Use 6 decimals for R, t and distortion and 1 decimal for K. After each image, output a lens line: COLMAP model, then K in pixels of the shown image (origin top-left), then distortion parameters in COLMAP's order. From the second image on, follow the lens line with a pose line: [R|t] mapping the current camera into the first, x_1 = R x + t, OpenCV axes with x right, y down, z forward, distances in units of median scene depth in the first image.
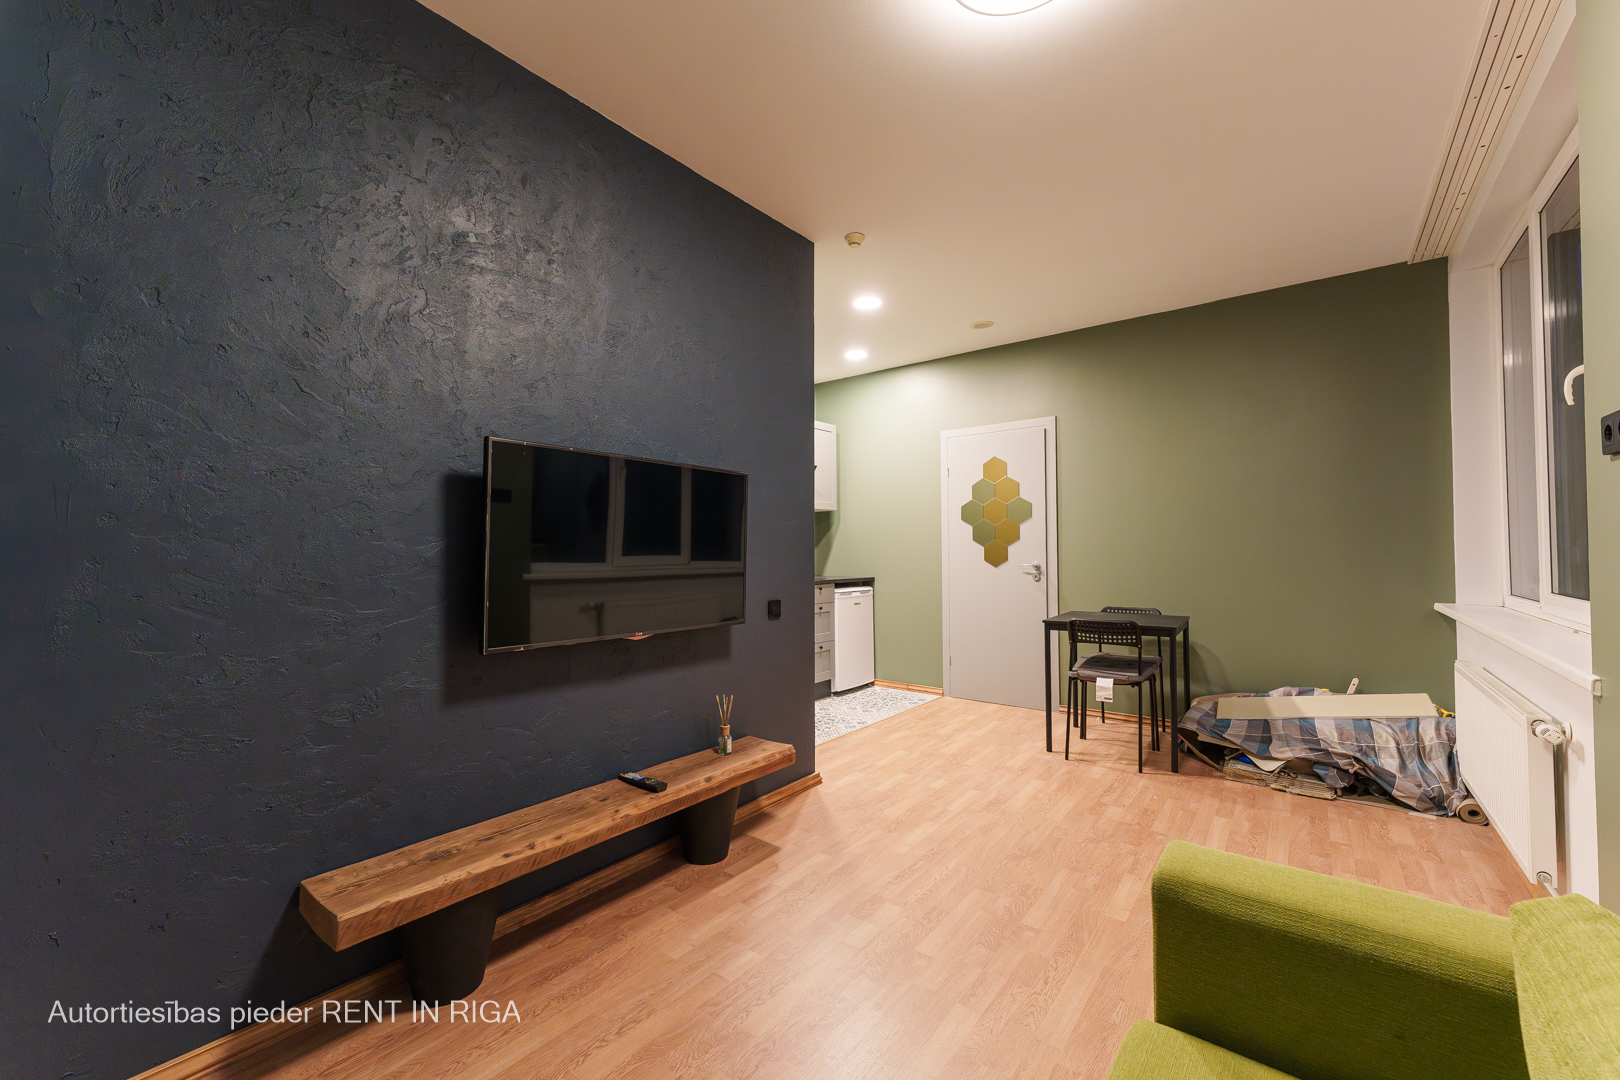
lens RADIAL K [[645.5, 0, 792.9], [0, 645.5, 536.0], [0, 0, 1]] dist [0.002444, 0.000497]
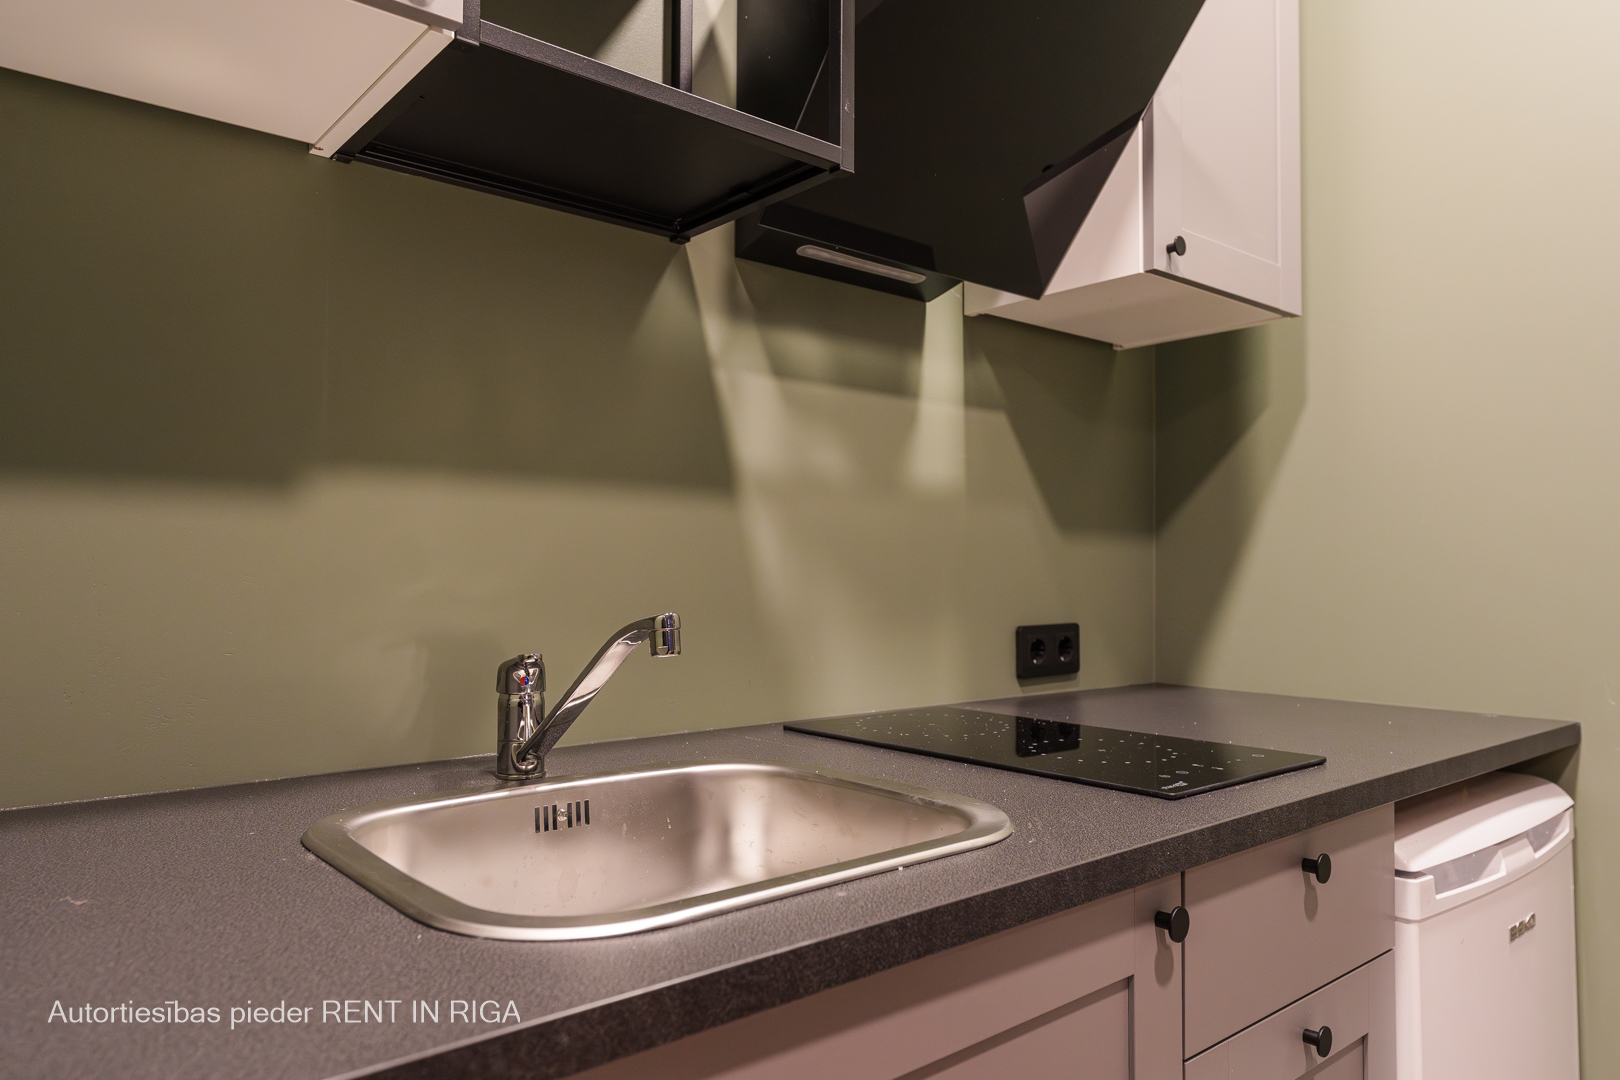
lens RADIAL K [[1083.0, 0, 805.0], [0, 1083.0, 541.7], [0, 0, 1]] dist [-0.006040, -0.002116]
pose [[0.984524, 0.003126, -0.175220, -0.022651], [-0.004585, 0.999958, -0.007922, 0.048557], [0.175188, 0.008603, 0.984497, 1.492769]]
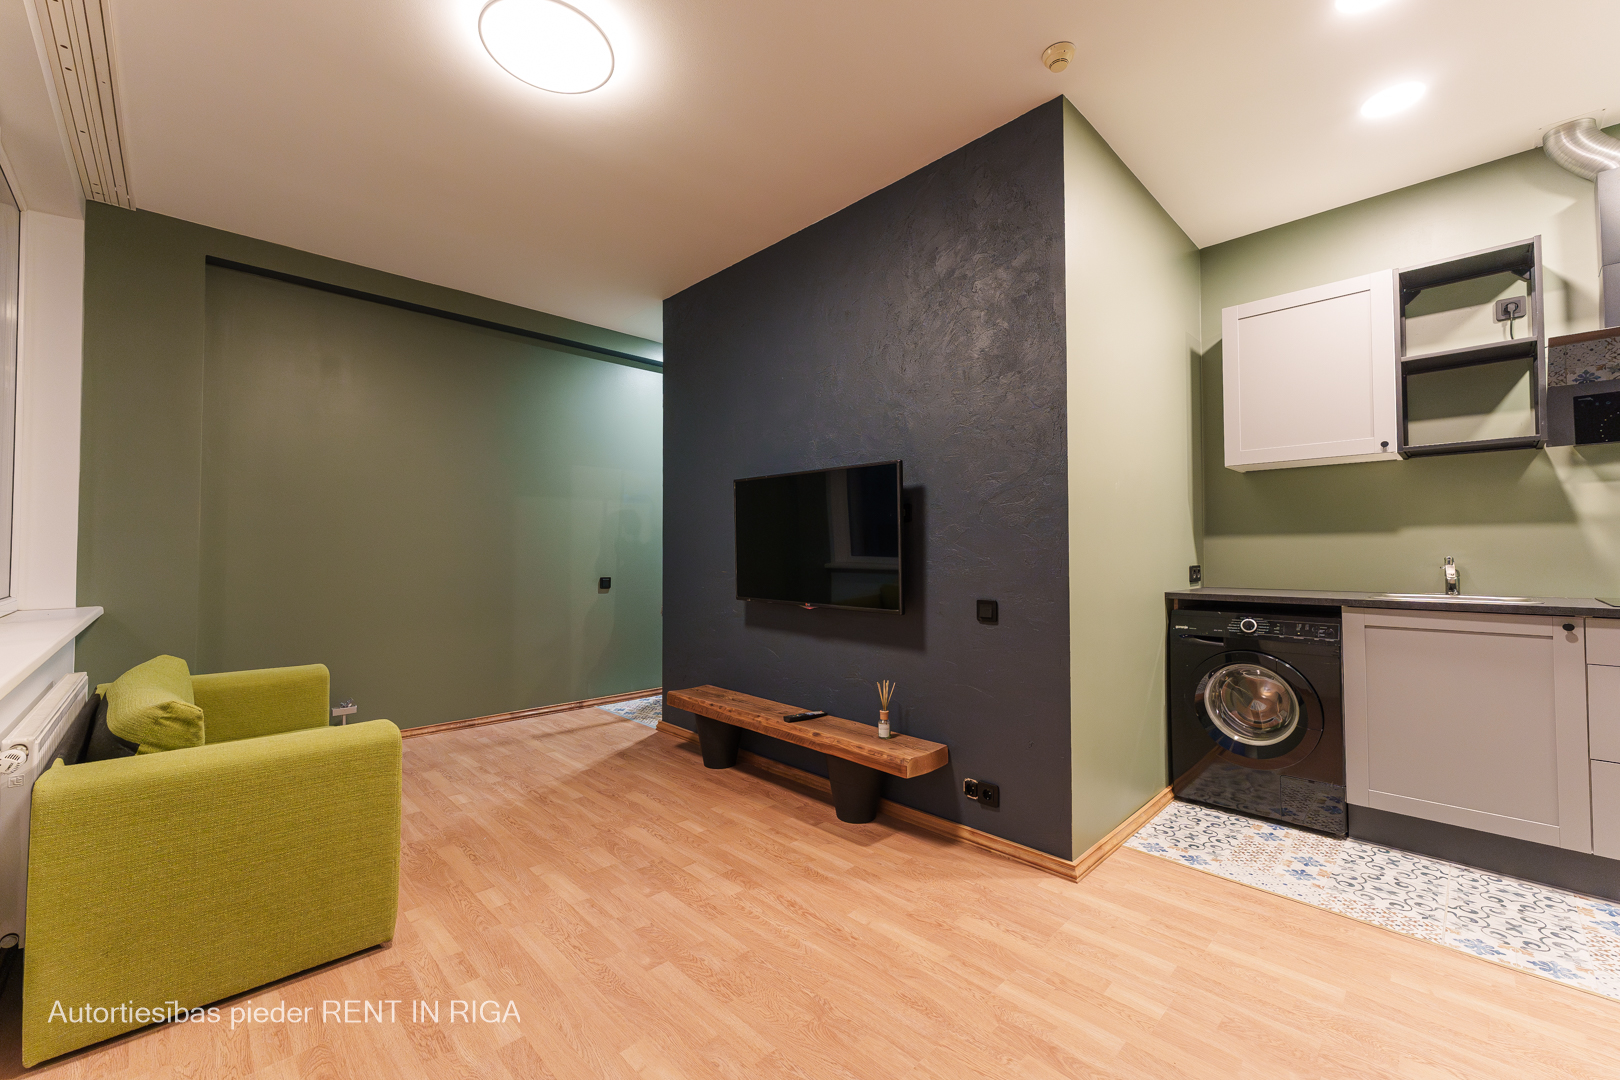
lens RADIAL K [[645.5, 0, 809.6], [0, 645.5, 538.4], [0, 0, 1]] dist [0.002444, 0.000497]
pose [[-0.111966, -0.016478, -0.993575, 0.911968], [0.025134, 0.999496, -0.019408, 0.035751], [0.993394, -0.027146, -0.111495, 0.982482]]
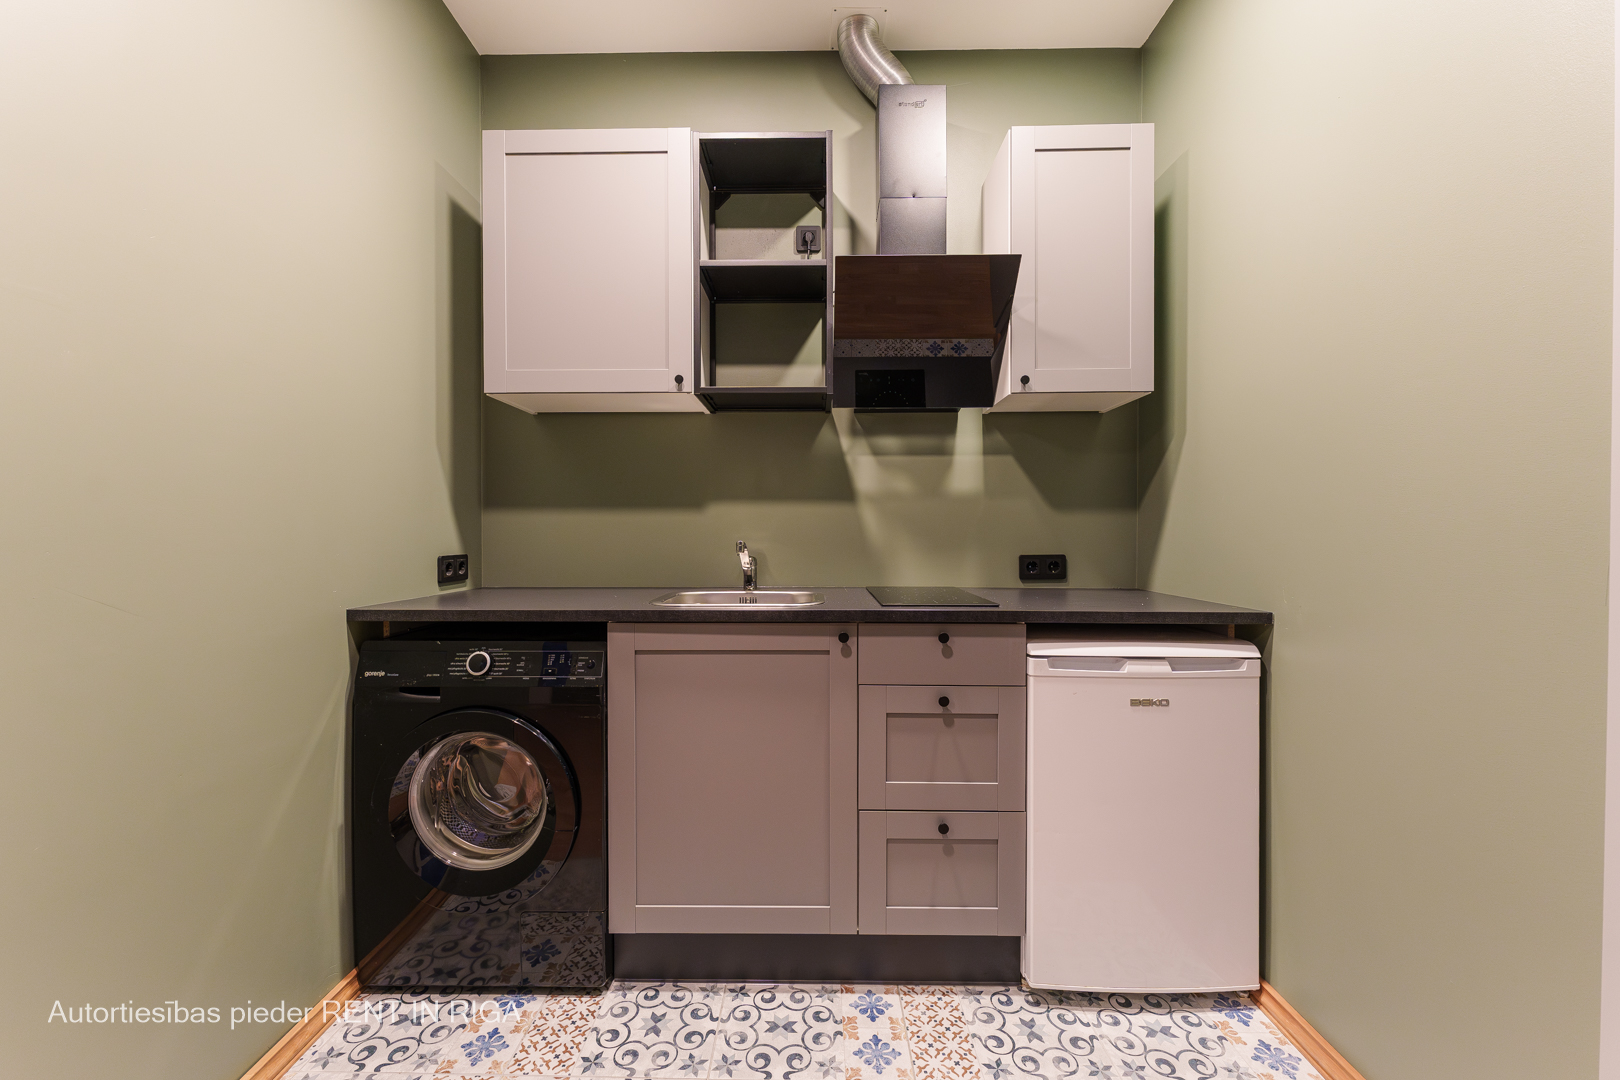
lens RADIAL K [[645.5, 0, 801.4], [0, 645.5, 547.2], [0, 0, 1]] dist [0.002444, 0.000497]
pose [[0.622882, 0.019871, -0.782064, 0.449469], [0.013297, 0.999264, 0.035981, 0.050105], [0.782203, -0.032811, 0.622159, 1.422780]]
